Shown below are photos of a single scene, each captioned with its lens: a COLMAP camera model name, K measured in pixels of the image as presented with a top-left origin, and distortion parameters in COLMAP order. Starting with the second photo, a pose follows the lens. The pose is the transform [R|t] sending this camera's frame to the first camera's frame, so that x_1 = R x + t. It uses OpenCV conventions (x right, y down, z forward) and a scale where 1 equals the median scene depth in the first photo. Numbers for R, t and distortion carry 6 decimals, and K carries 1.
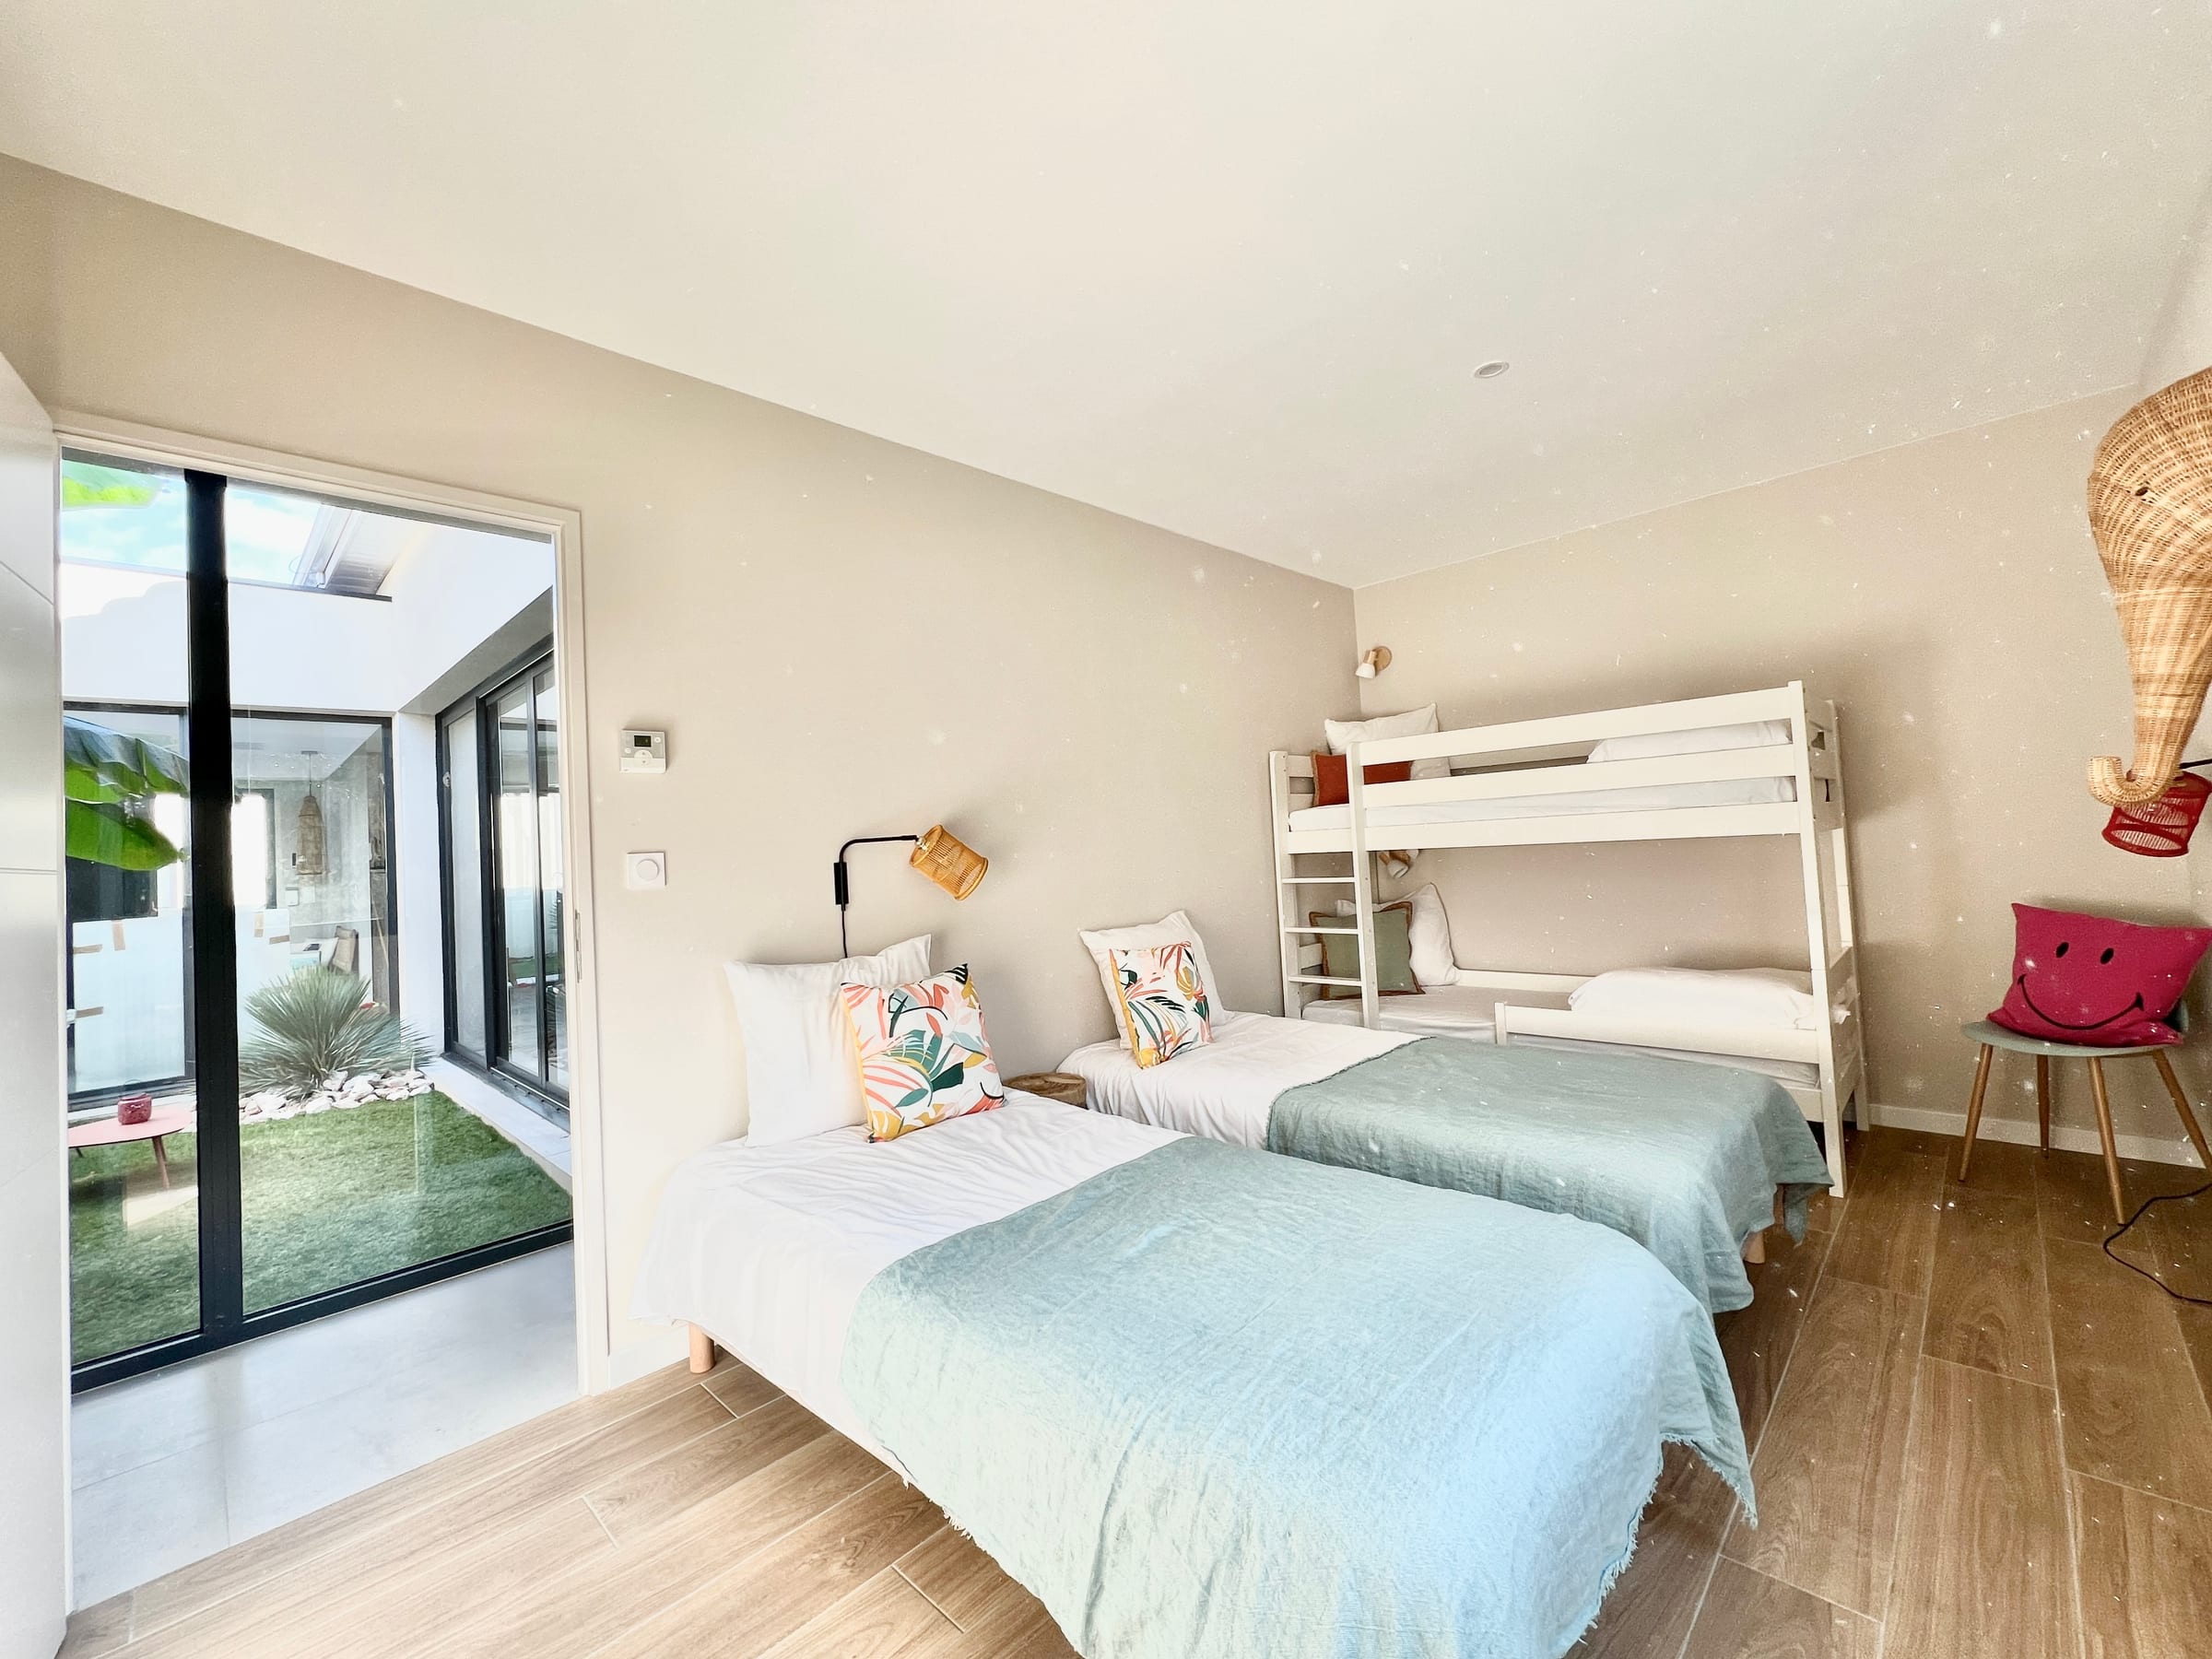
lens RADIAL K [[883.3, 0, 1106.0], [0, 883.3, 829.5], [0, 0, 1]] dist [-0.001678, -0.000169]
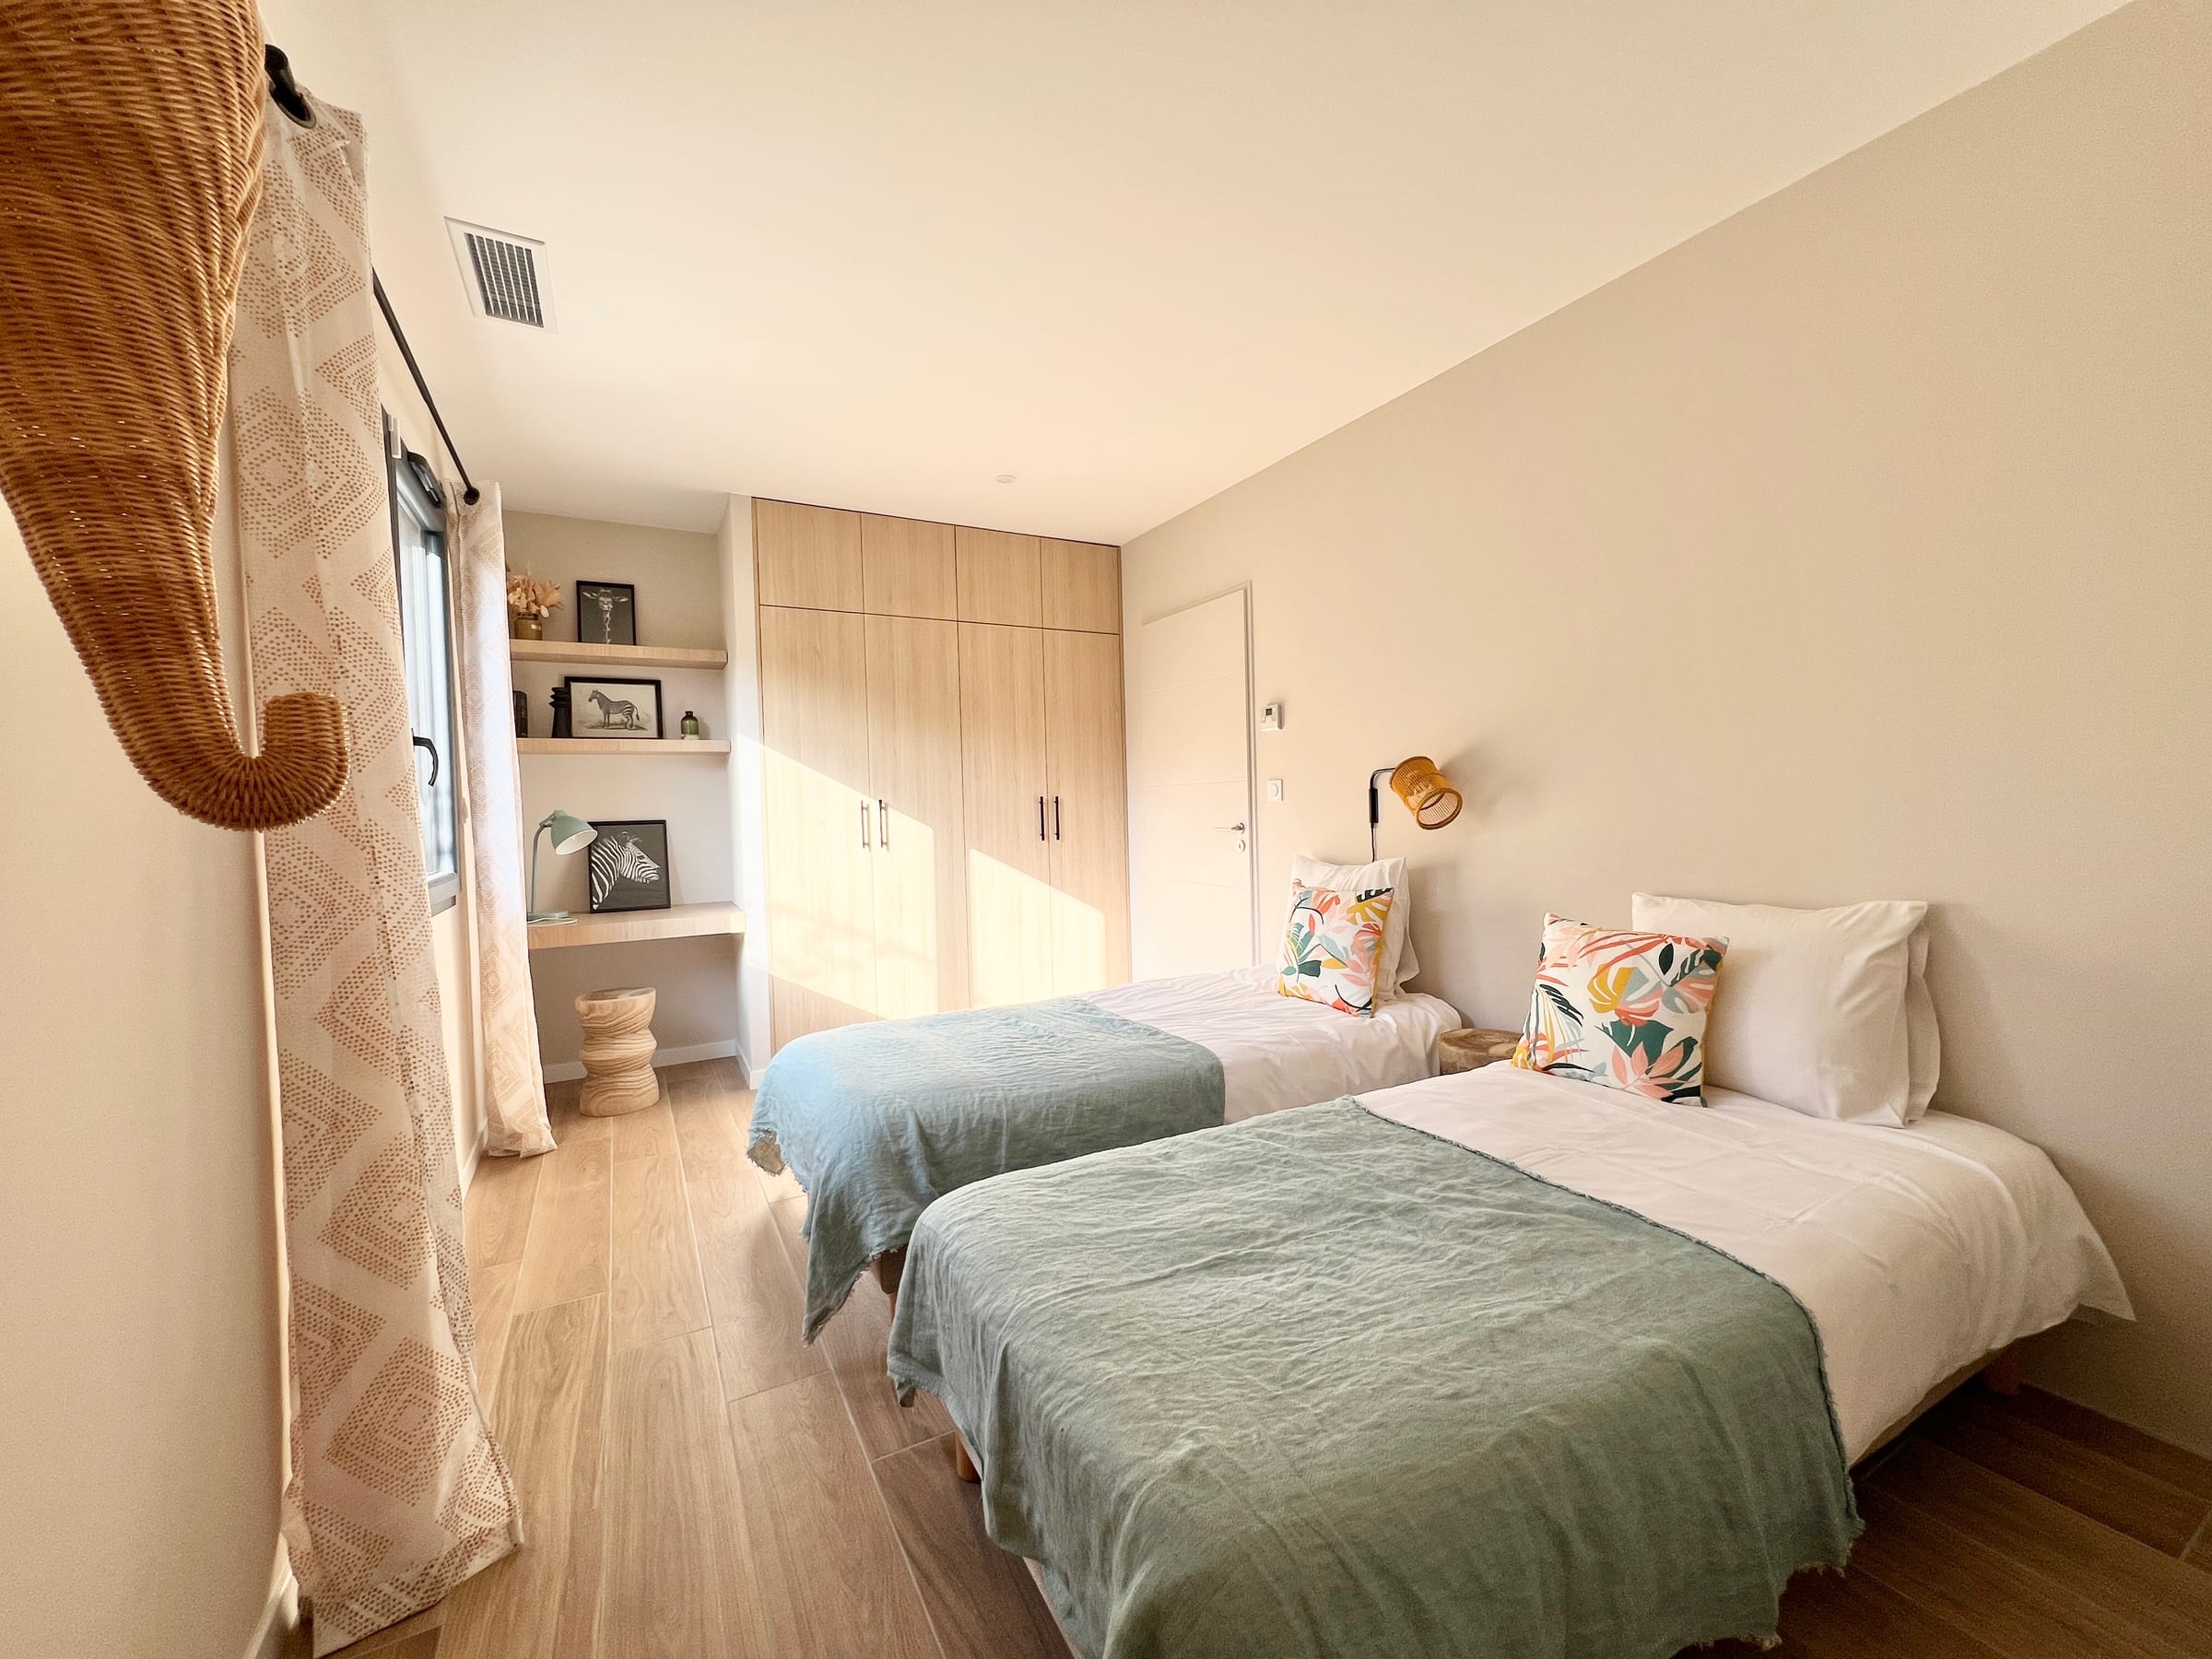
lens RADIAL K [[883.3, 0, 1106.0], [0, 883.3, 829.5], [0, 0, 1]] dist [-0.001678, -0.000169]
pose [[-0.281517, 0.088471, -0.955469, 1.033423], [0.063115, 0.995291, 0.073562, -0.020219], [0.957478, -0.039595, -0.285775, 1.054593]]
